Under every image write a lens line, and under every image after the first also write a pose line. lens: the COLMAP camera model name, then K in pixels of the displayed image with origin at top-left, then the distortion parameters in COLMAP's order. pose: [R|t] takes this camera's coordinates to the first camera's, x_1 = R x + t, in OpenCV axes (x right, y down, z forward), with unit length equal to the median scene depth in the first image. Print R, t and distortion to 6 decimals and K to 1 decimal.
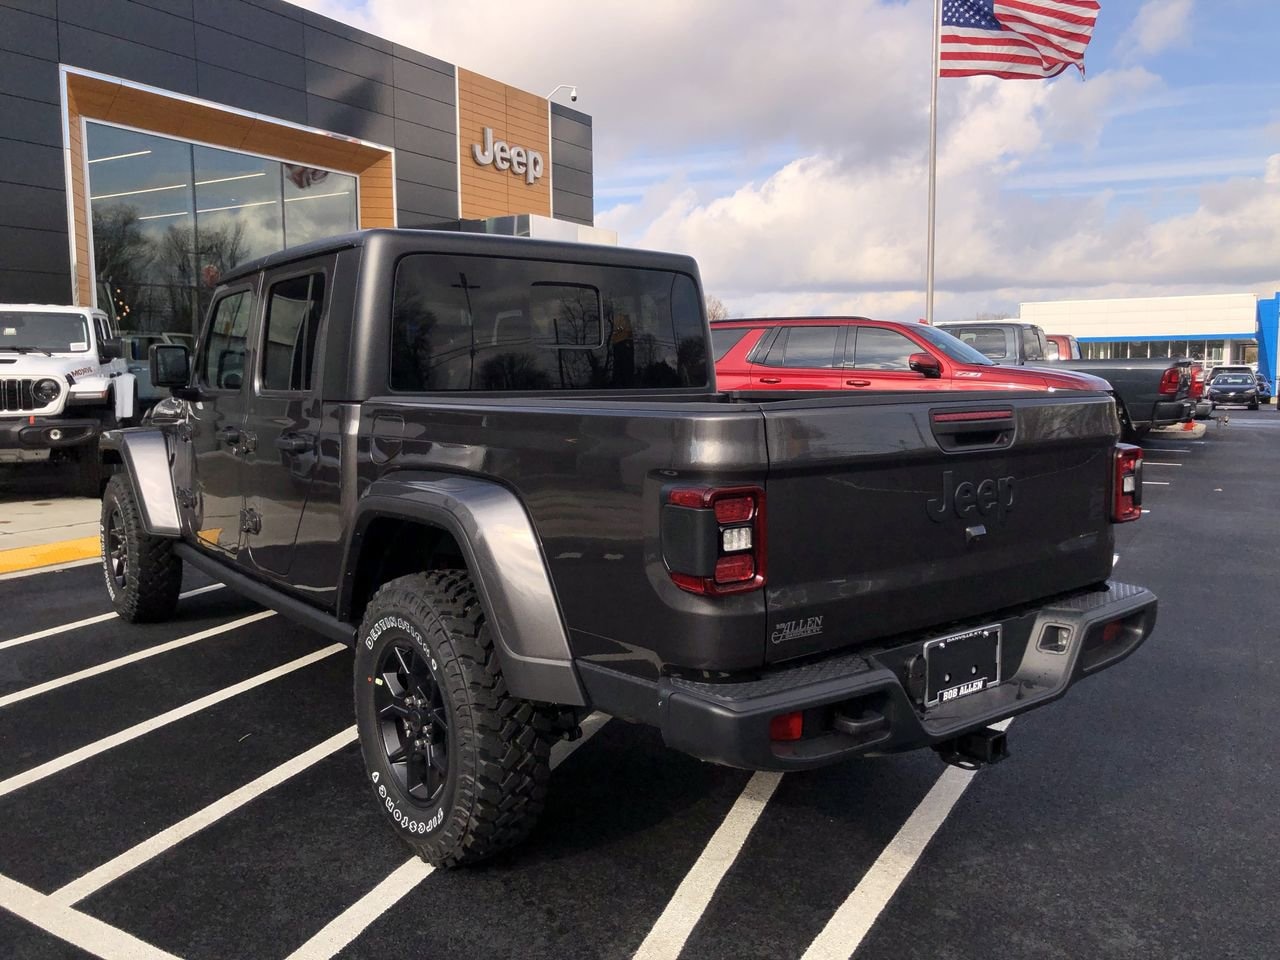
lens RADIAL K [[1056.6, 0, 643.8], [0, 1056.6, 462.7], [0, 0, 1]] dist [0.009361, 0.016614]
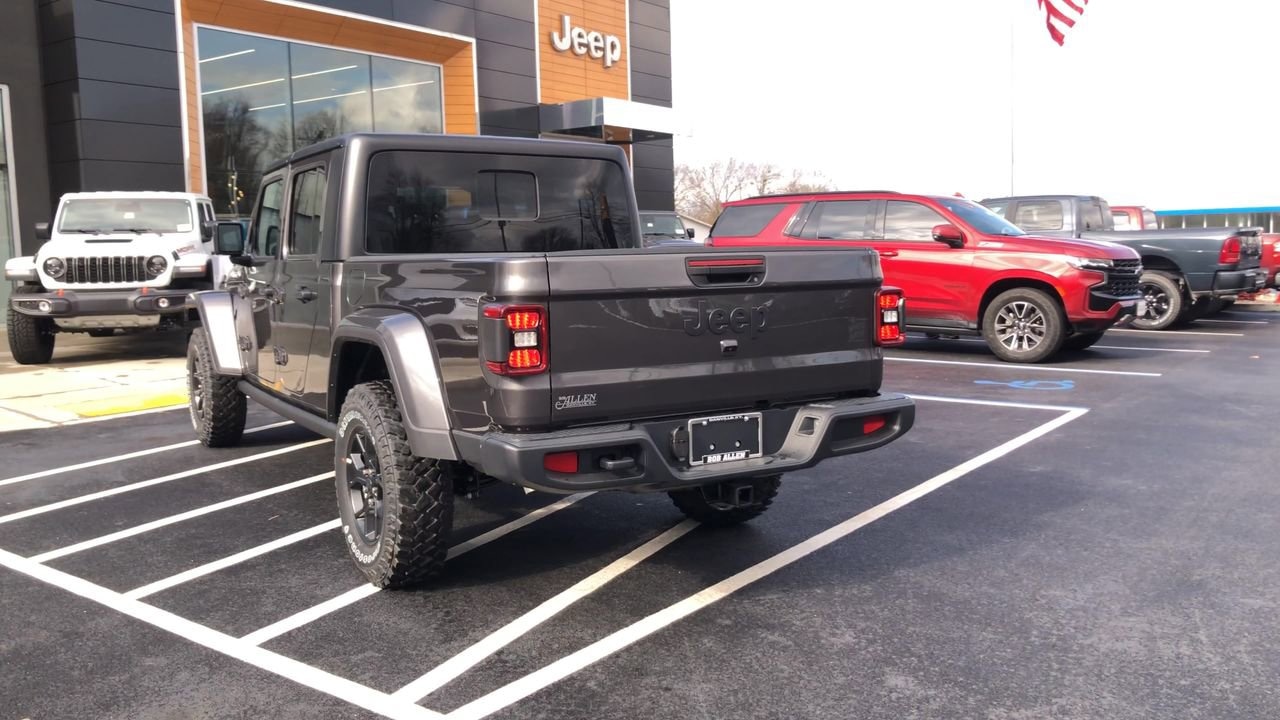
lens RADIAL K [[1079.0, 0, 617.4], [0, 1079.0, 343.4], [0, 0, 1]] dist [0.030186, -0.020133]
pose [[0.992000, 0.001776, -0.126224, 0.088468], [-0.001836, 0.999998, -0.000356, 0.016646], [0.126223, 0.000585, 0.992002, -0.116001]]
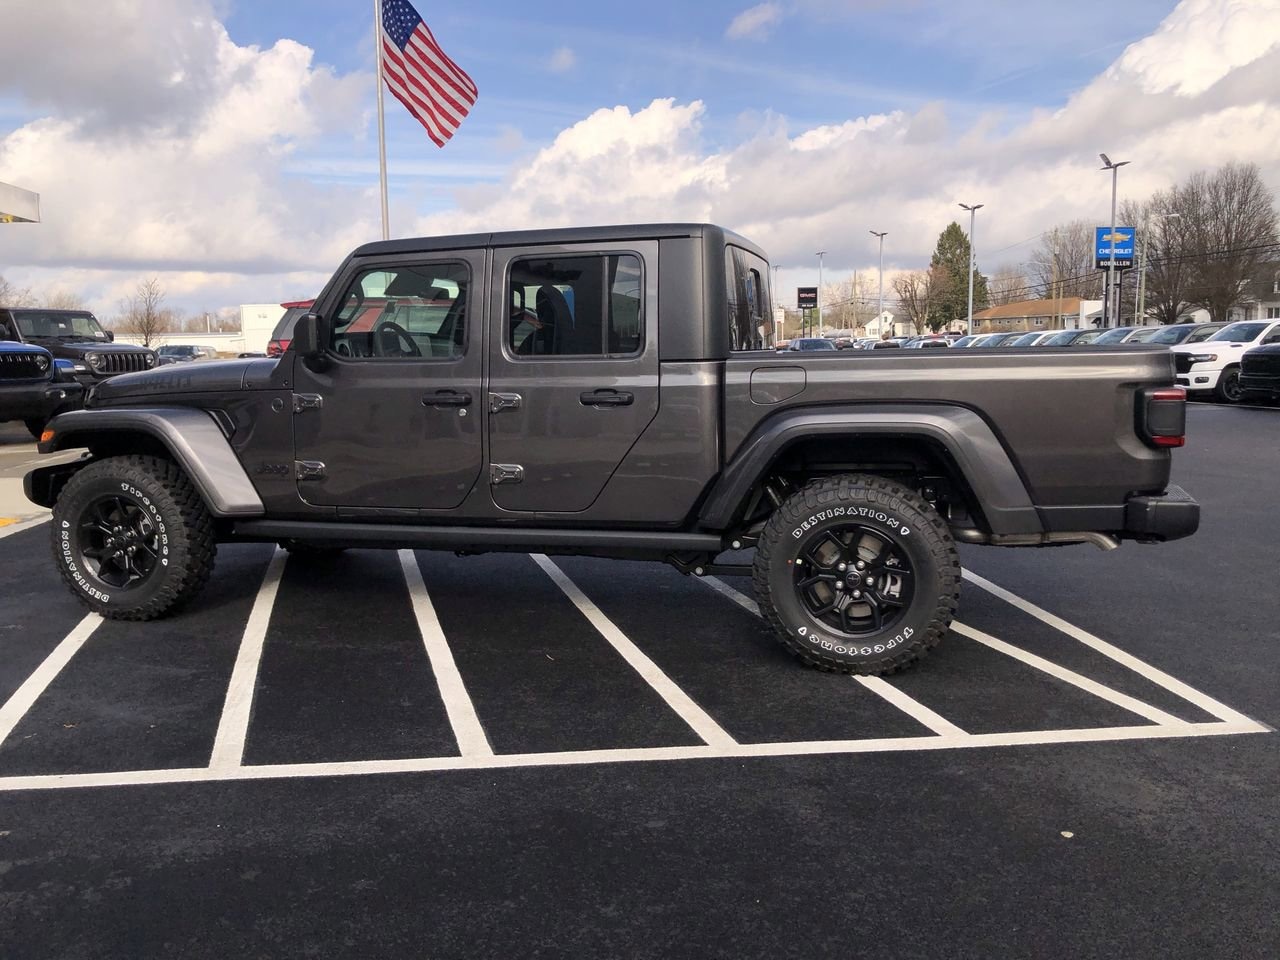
lens RADIAL K [[1056.6, 0, 641.3], [0, 1056.6, 454.8], [0, 0, 1]] dist [0.009361, 0.016614]
pose [[0.800951, -0.068095, 0.594845, -0.383994], [0.063081, 0.997579, 0.029260, 0.005294], [-0.595398, 0.014088, 0.803308, 0.008064]]
